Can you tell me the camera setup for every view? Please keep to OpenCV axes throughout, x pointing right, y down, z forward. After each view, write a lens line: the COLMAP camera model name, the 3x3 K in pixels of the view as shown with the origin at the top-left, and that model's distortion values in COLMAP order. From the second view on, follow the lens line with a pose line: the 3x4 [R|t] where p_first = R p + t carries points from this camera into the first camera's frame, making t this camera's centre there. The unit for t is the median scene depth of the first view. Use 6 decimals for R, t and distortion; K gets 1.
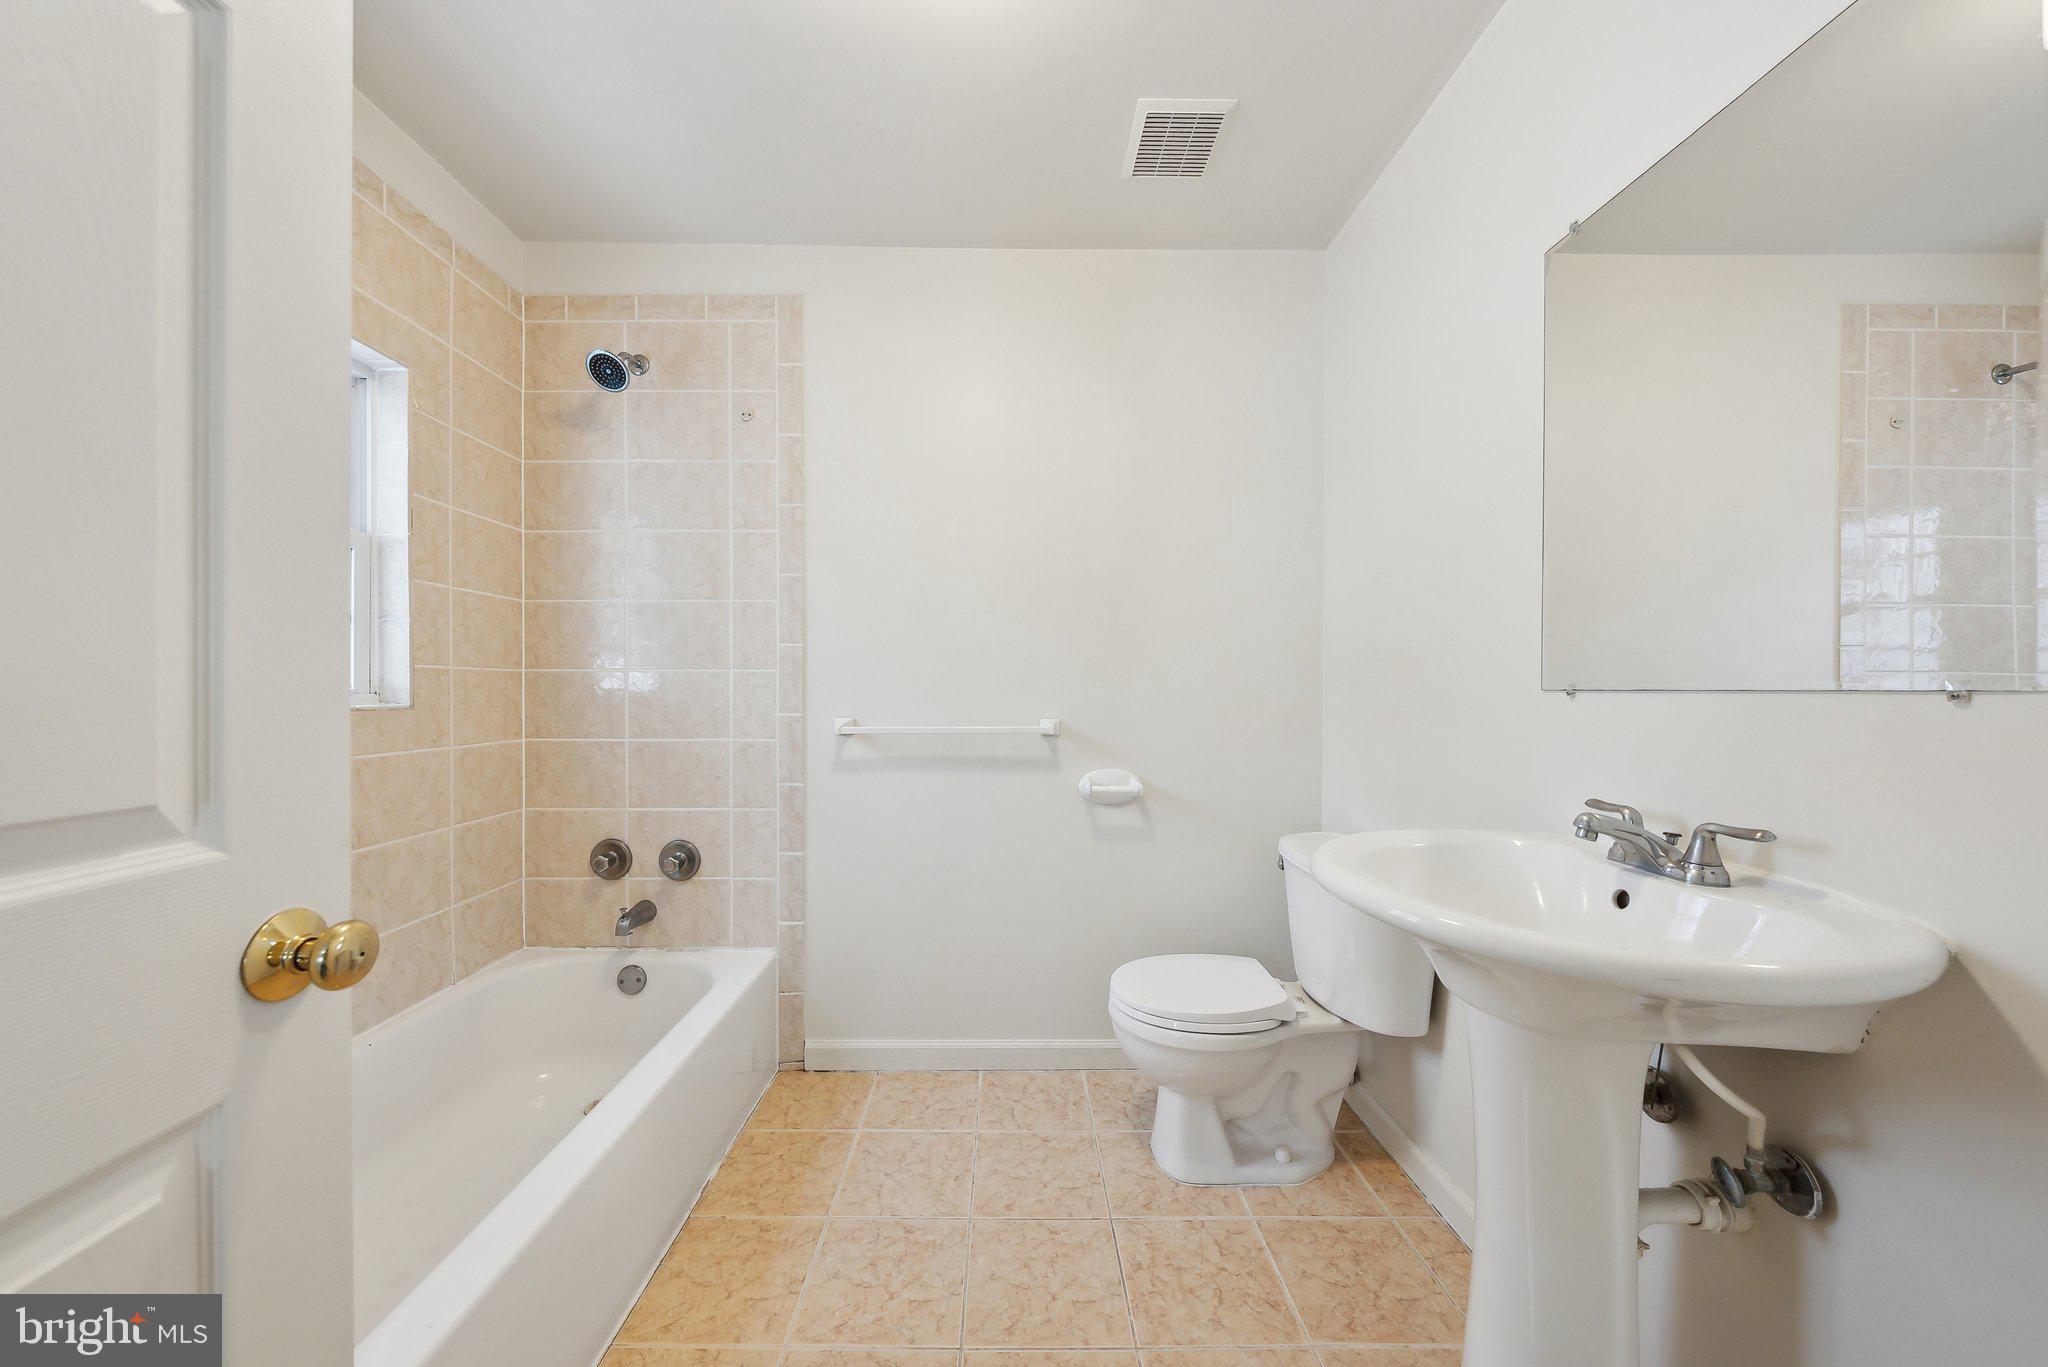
lens RADIAL K [[725.2, 0, 1012.7], [0, 725.2, 694.3], [0, 0, 1]] dist [0.001942, 0.000036]
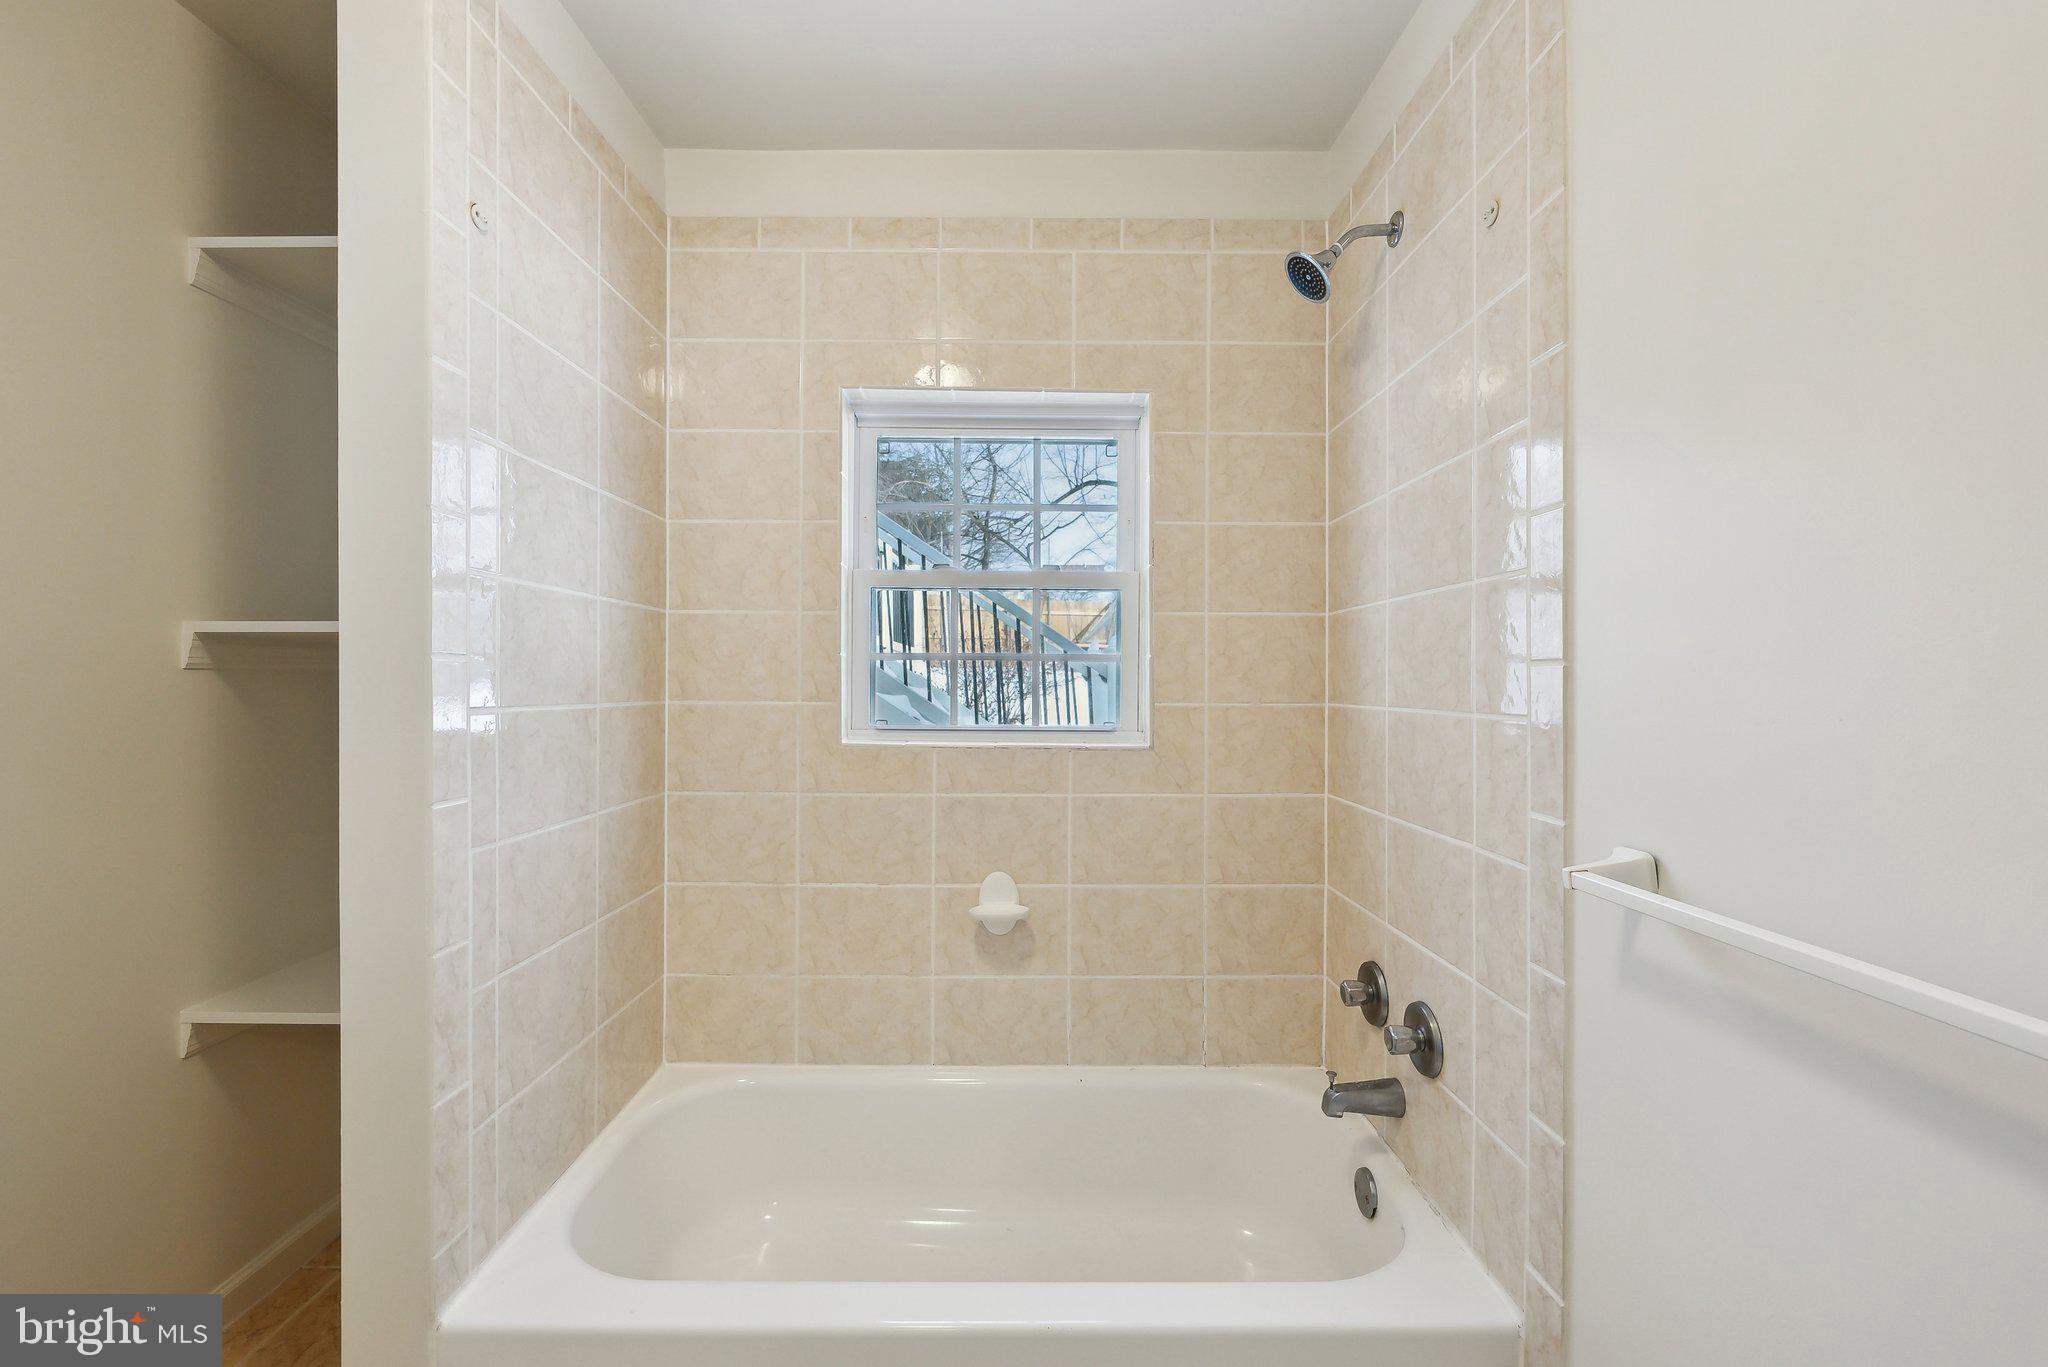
lens RADIAL K [[841.2, 0, 1011.4], [0, 841.2, 678.4], [0, 0, 1]] dist [0.003411, -0.000154]
pose [[-0.013765, -0.007765, -0.999875, 0.242353], [-0.007883, 0.999940, -0.007657, -0.056473], [0.999874, 0.007777, -0.013826, 0.743142]]
